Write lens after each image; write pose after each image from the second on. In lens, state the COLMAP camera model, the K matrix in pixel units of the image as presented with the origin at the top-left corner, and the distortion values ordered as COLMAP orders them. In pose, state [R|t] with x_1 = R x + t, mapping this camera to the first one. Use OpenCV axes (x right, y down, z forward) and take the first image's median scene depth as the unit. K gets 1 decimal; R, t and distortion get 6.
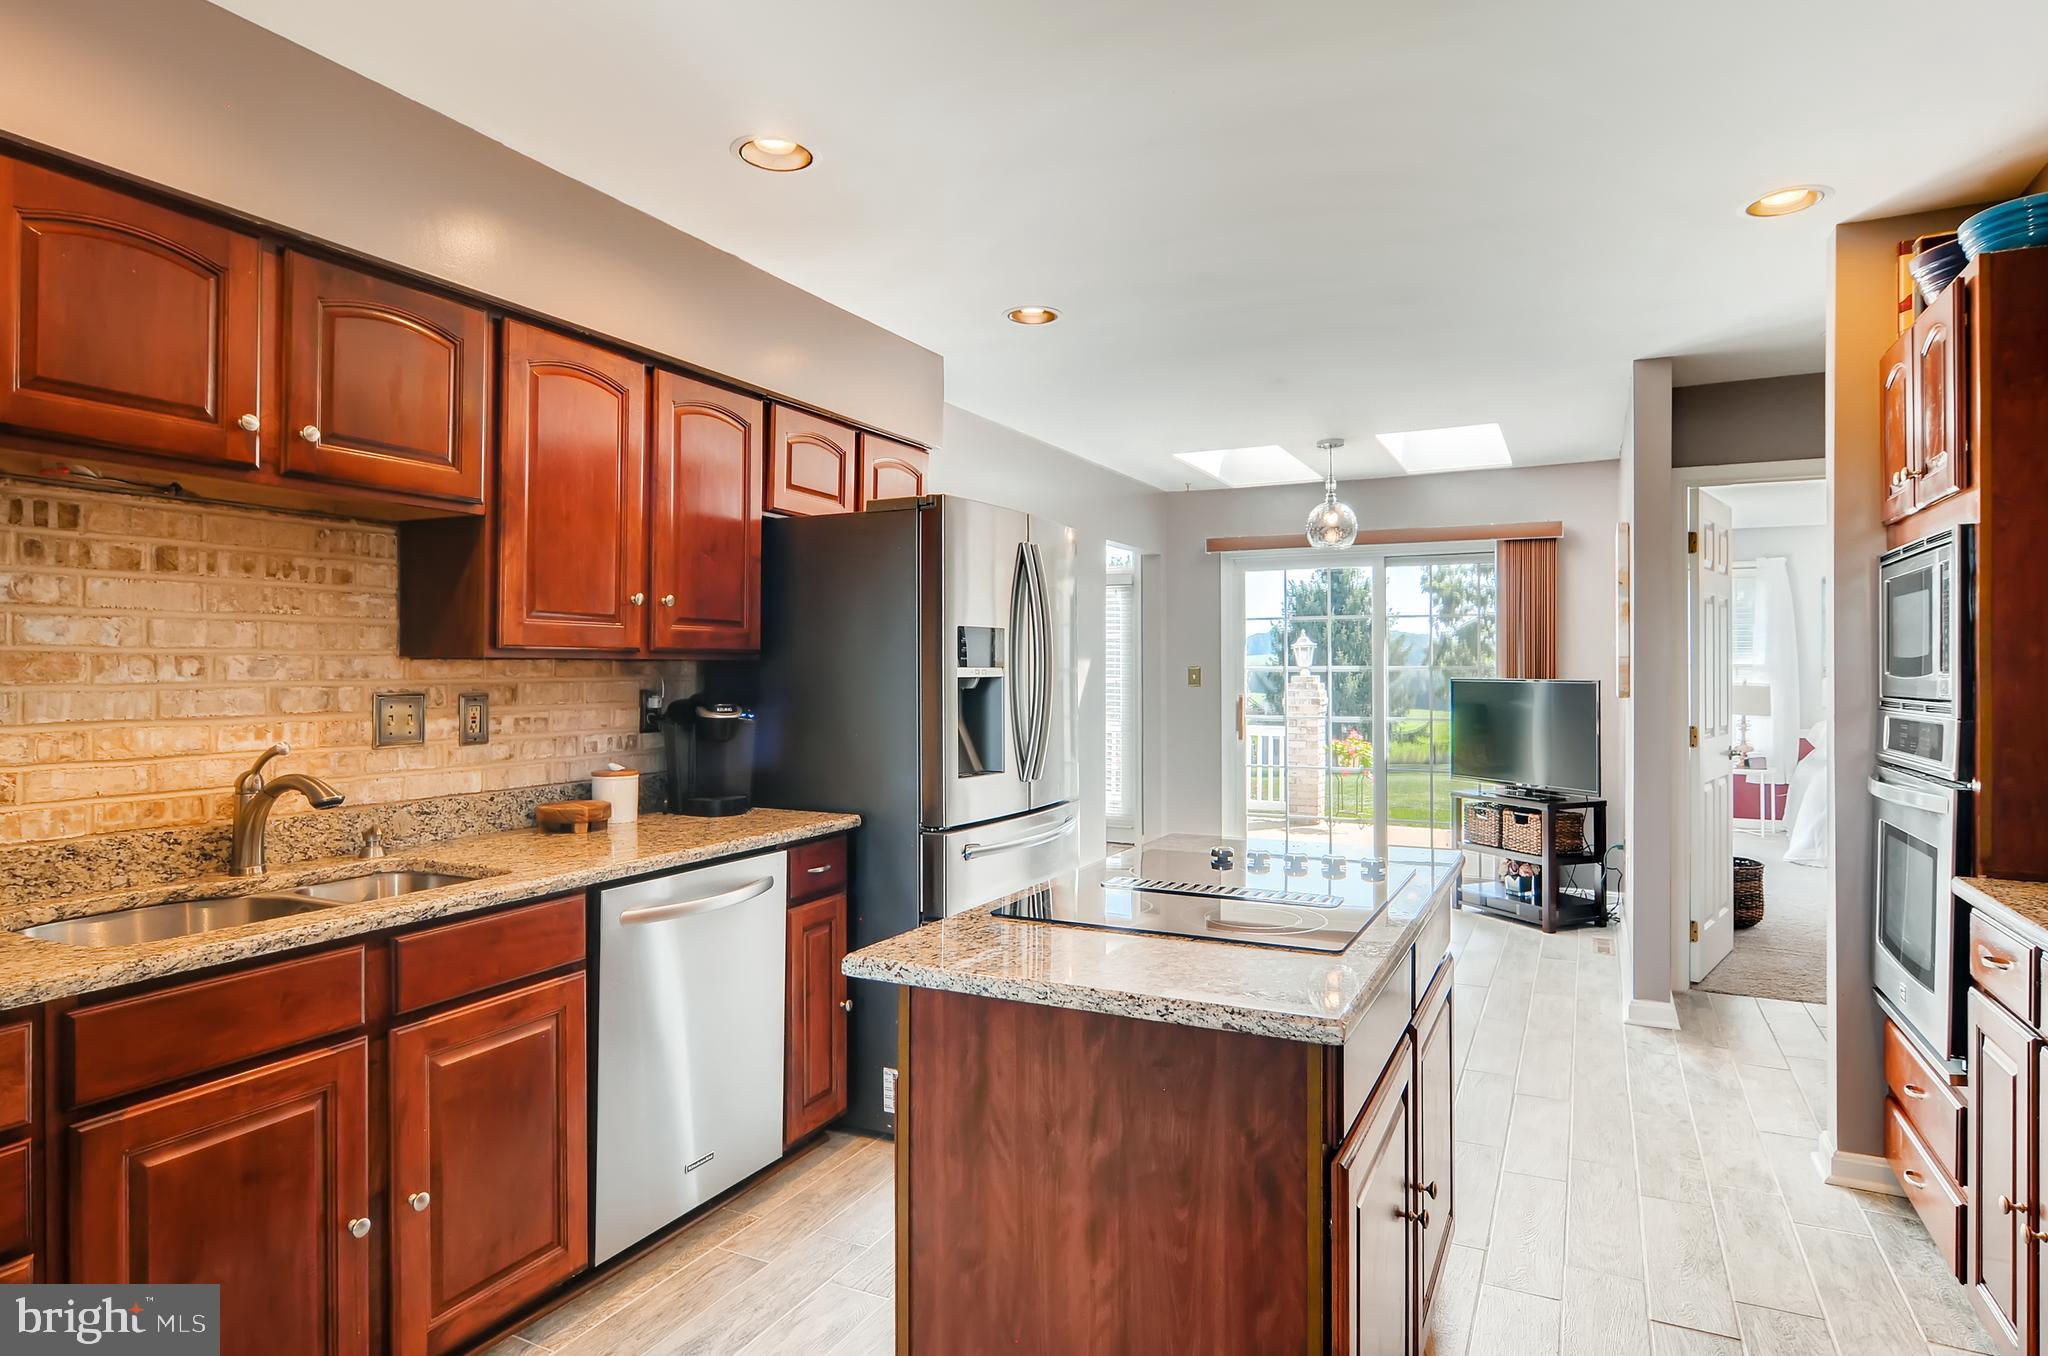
lens RADIAL K [[1140.4, 0, 1026.1], [0, 1140.4, 664.0], [0, 0, 1]] dist [0.000493, -0.000978]
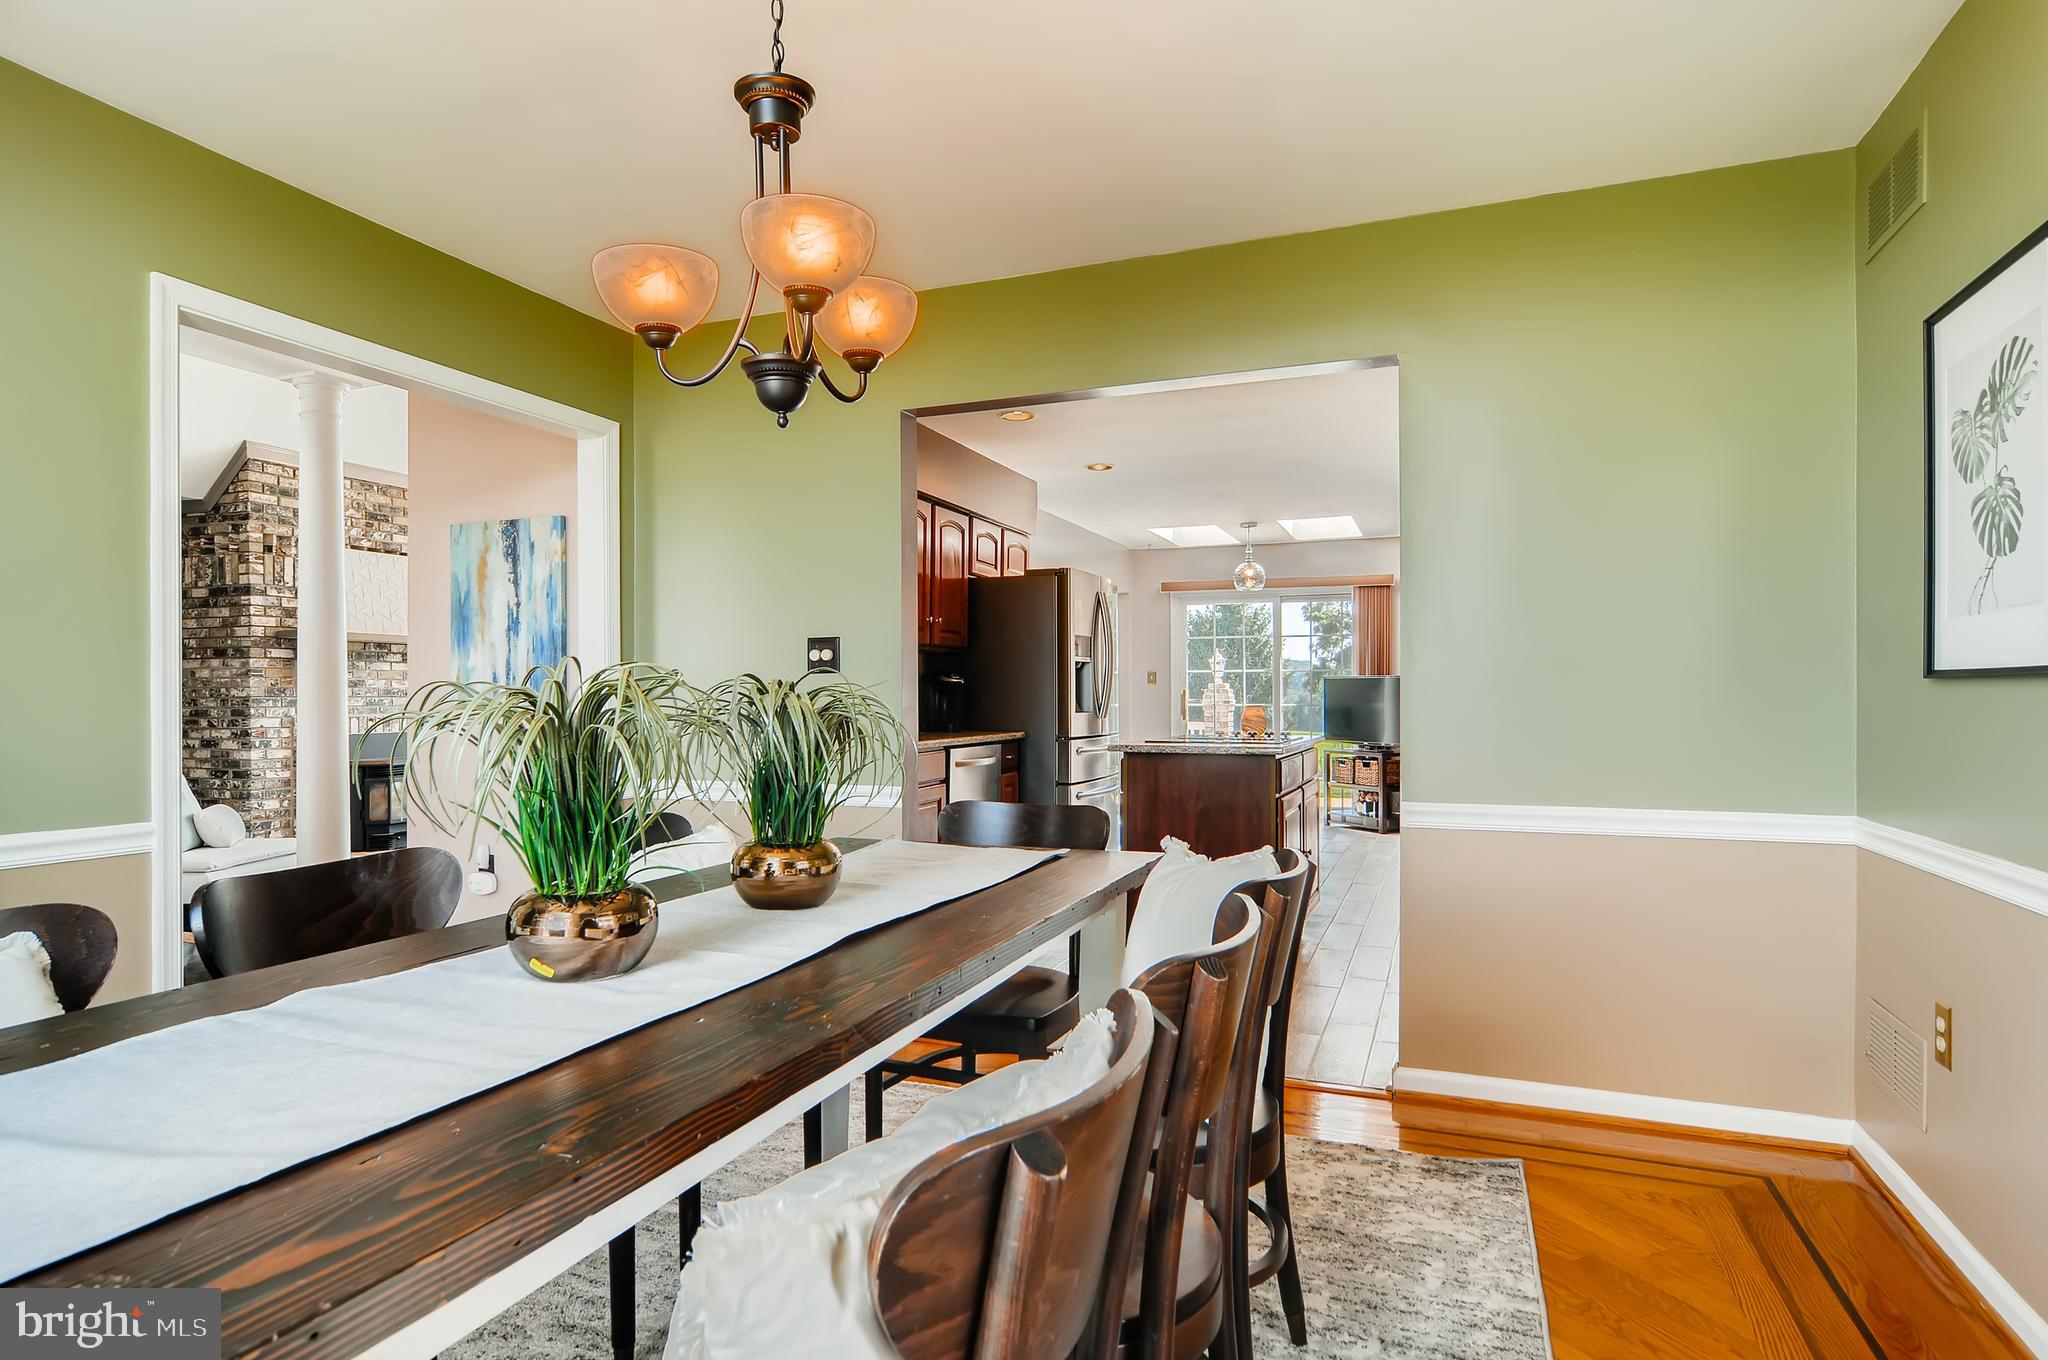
lens RADIAL K [[1113.3, 0, 1023.3], [0, 1113.3, 691.8], [0, 0, 1]] dist [-0.006698, -0.000741]
pose [[0.996175, 0.000630, 0.087373, -0.237722], [-0.000834, 0.999997, 0.002288, 0.045539], [-0.087372, -0.002352, 0.996173, -0.674081]]
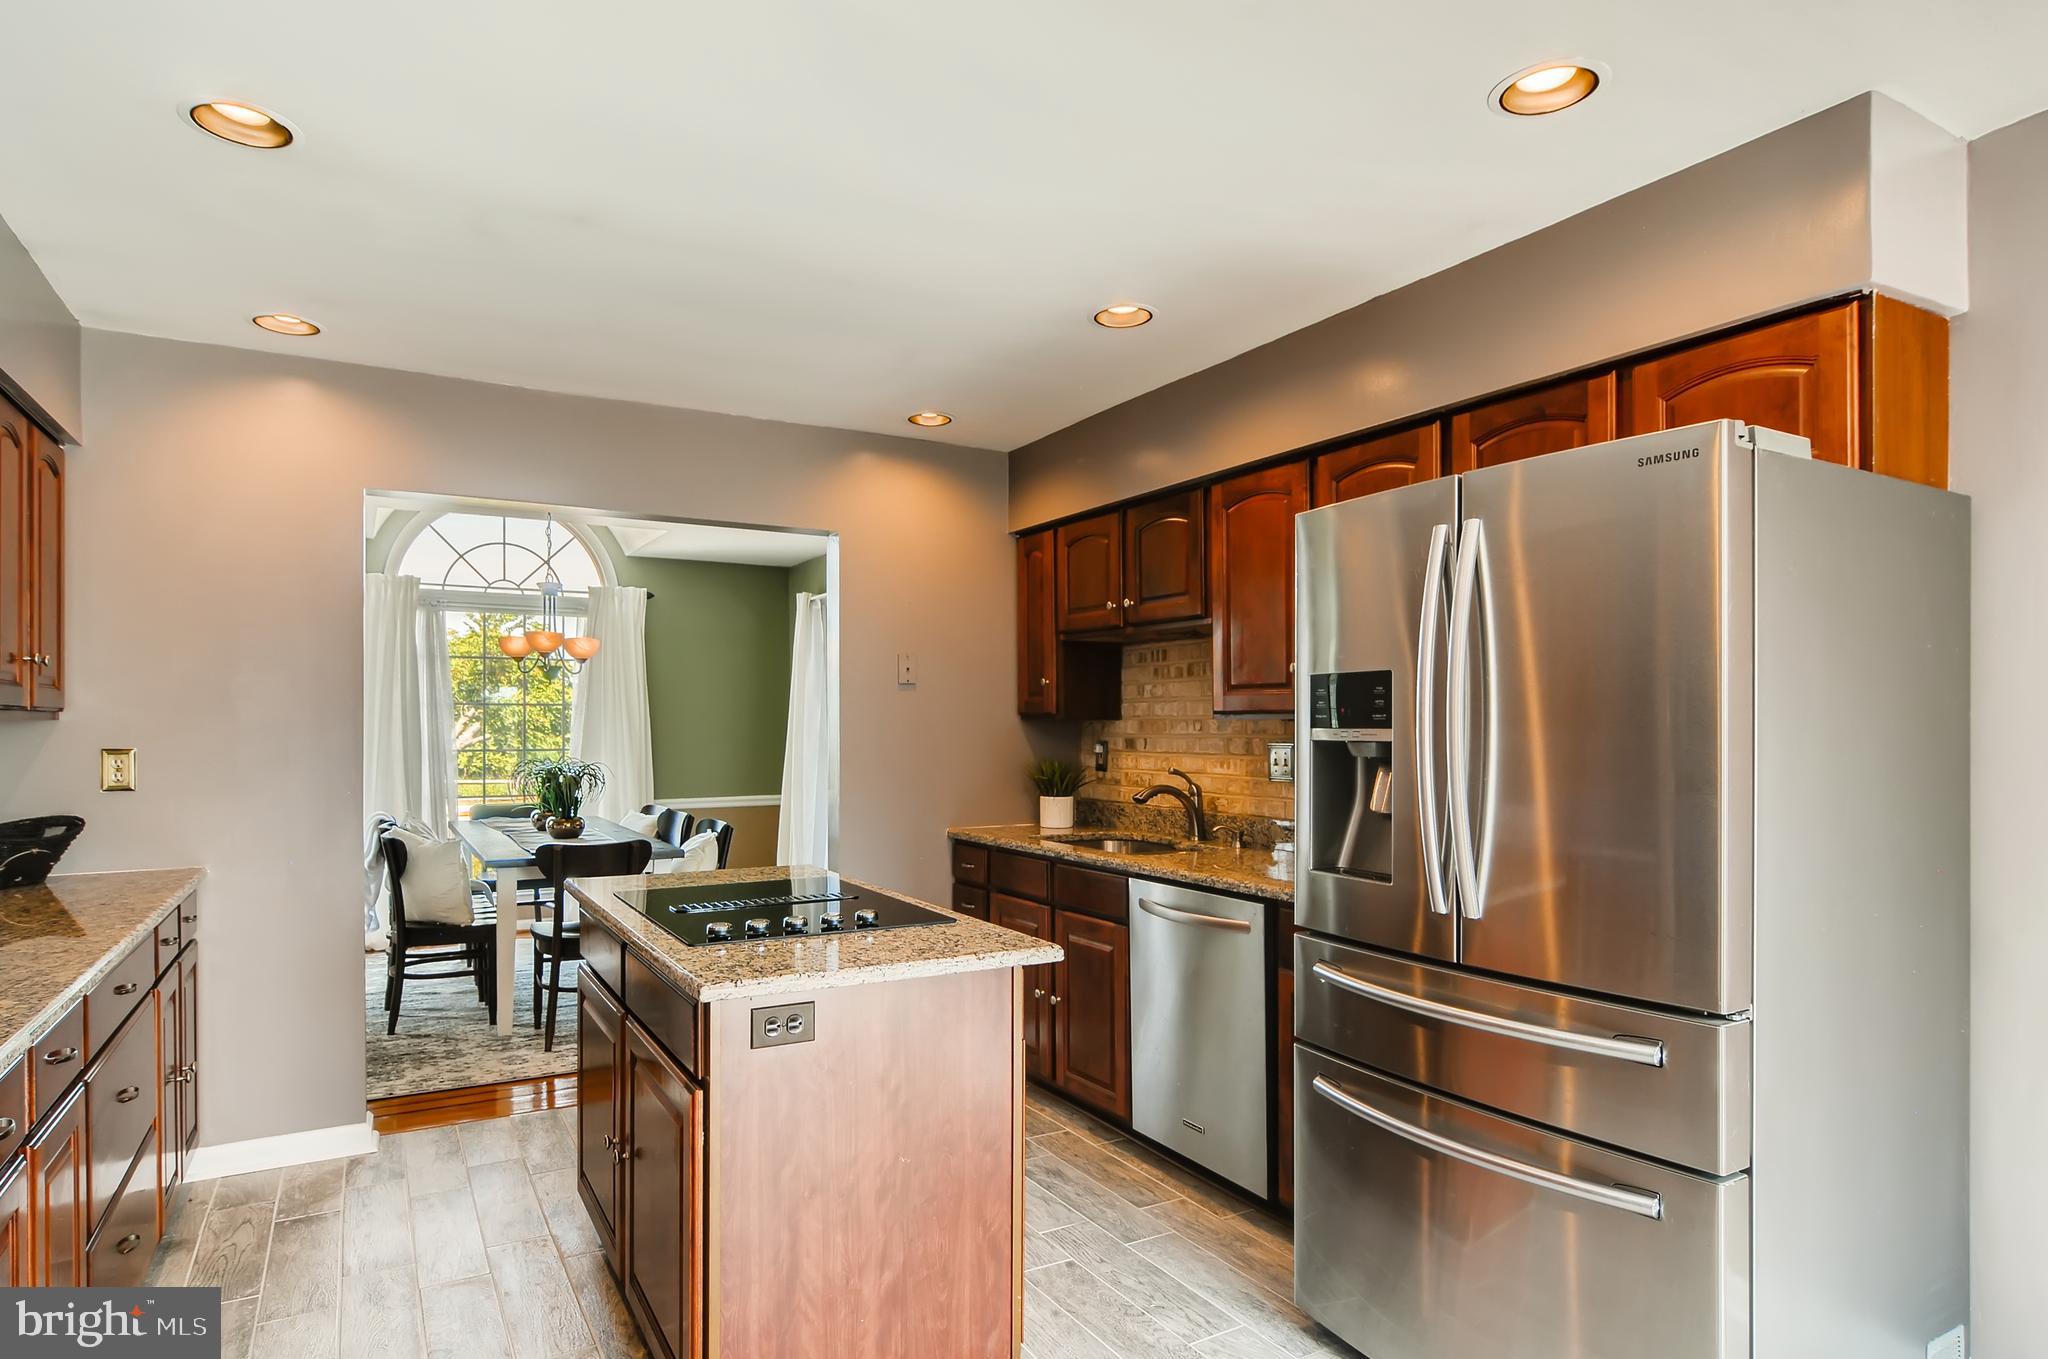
lens RADIAL K [[1113.3, 0, 962.4], [0, 1113.3, 724.3], [0, 0, 1]] dist [-0.006698, -0.000741]
pose [[-0.578395, 0.002049, -0.815754, 0.895171], [0.005927, 0.999981, -0.001690, 0.000524], [0.815736, -0.005812, -0.578396, 1.588751]]
